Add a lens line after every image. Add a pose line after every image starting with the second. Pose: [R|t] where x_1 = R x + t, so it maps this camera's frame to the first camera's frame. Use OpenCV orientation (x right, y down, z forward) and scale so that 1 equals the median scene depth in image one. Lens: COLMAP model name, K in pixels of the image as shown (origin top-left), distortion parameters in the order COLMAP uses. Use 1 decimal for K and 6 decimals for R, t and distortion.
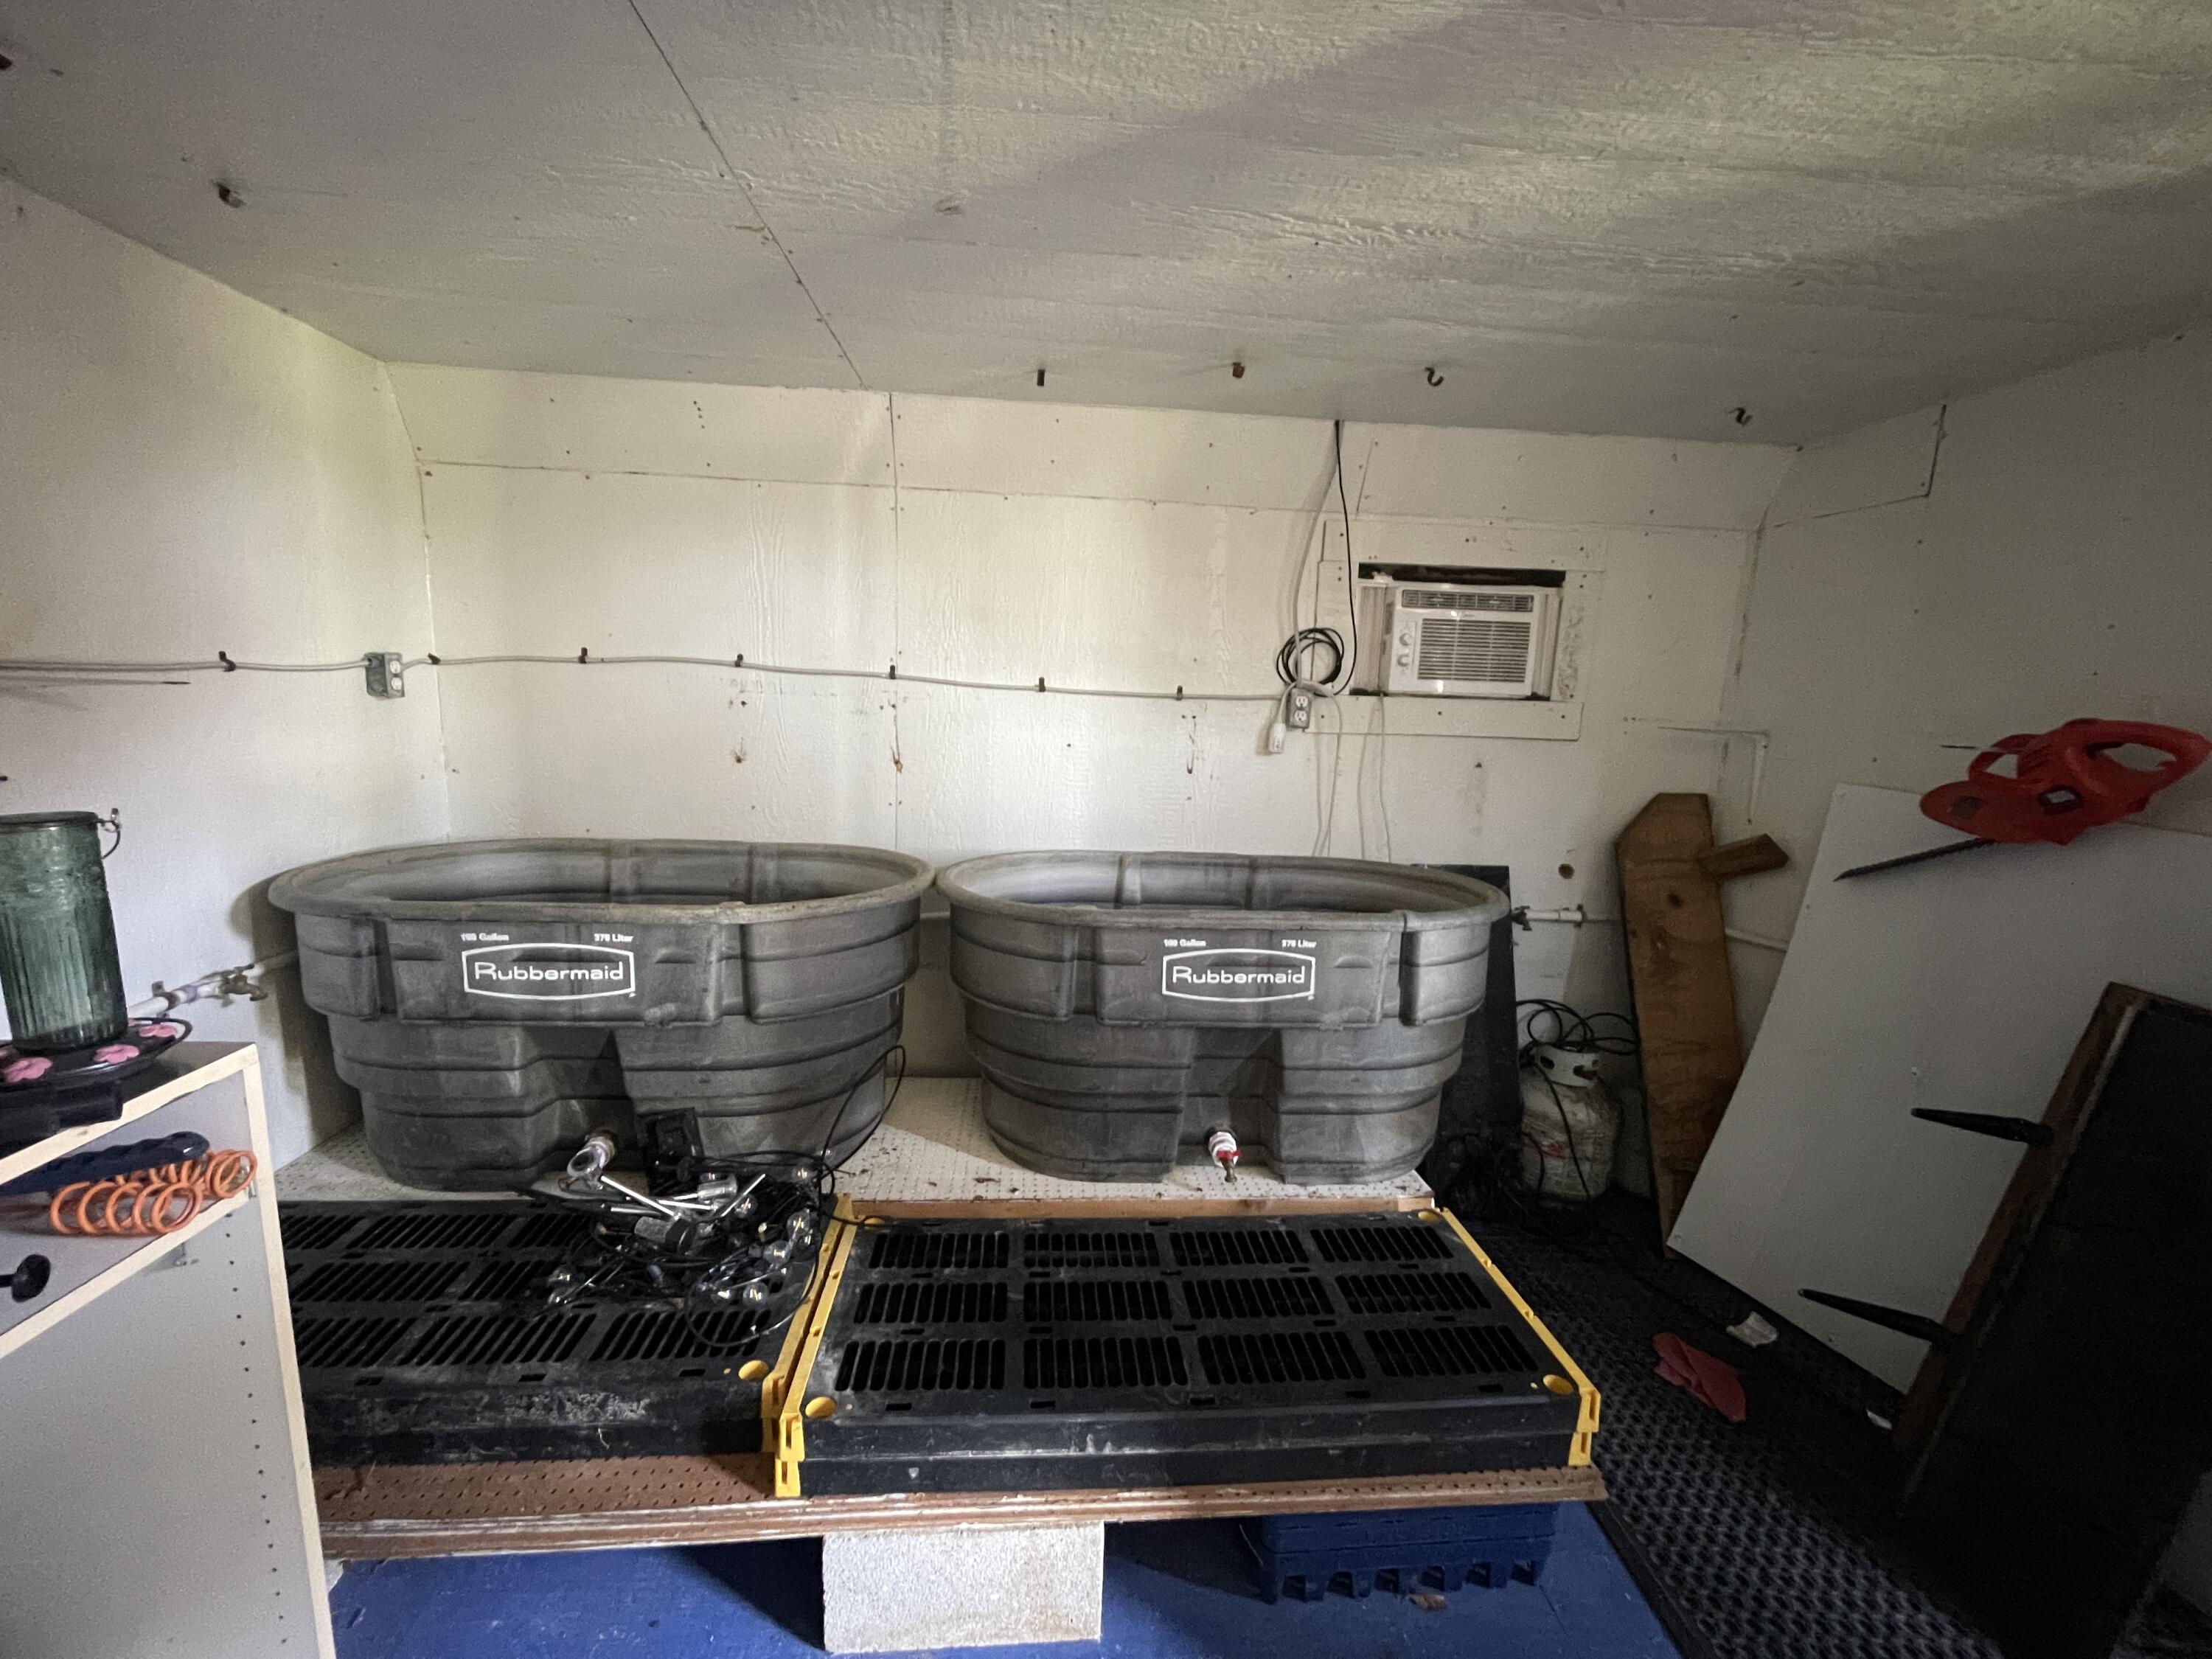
lens RADIAL K [[895.6, 0, 1108.6], [0, 895.6, 822.6], [0, 0, 1]] dist [0.001592, -0.000277]
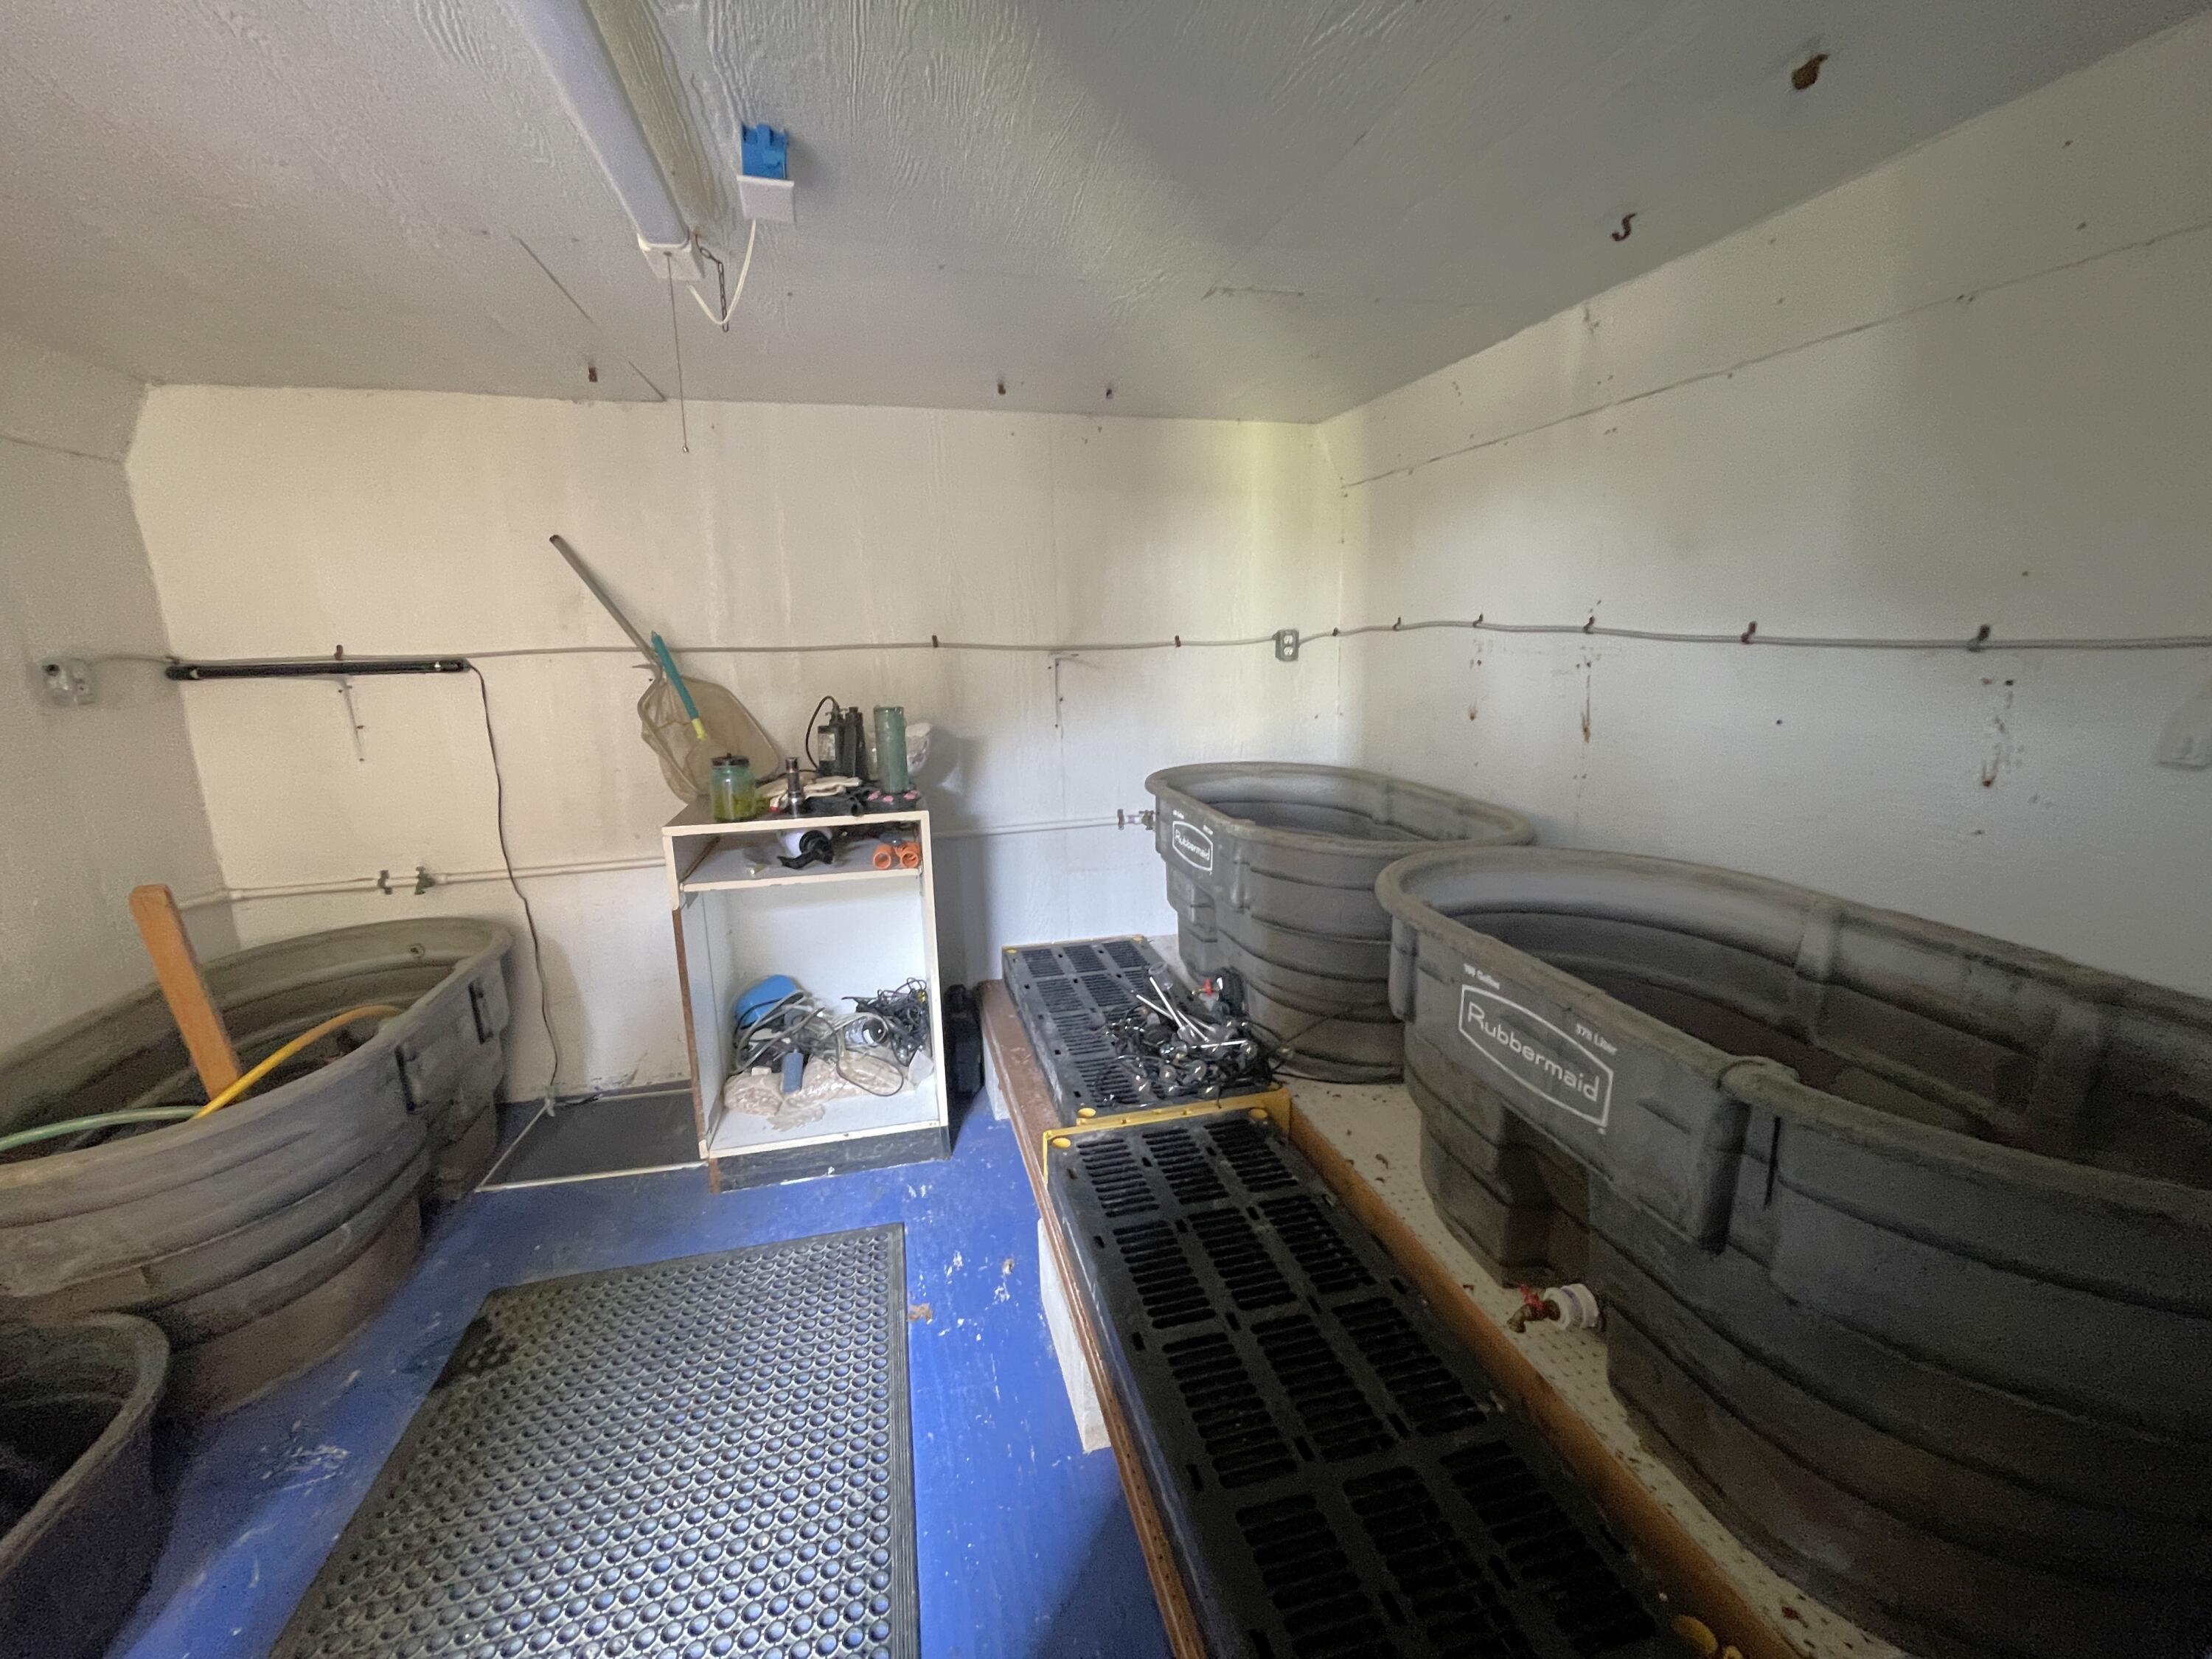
lens RADIAL K [[895.6, 0, 1116.8], [0, 895.6, 836.2], [0, 0, 1]] dist [0.001592, -0.000277]
pose [[0.186517, 0.178624, -0.966077, 0.729929], [-0.131243, 0.979049, 0.155684, -0.057647], [0.973646, 0.097753, 0.206053, 0.527060]]
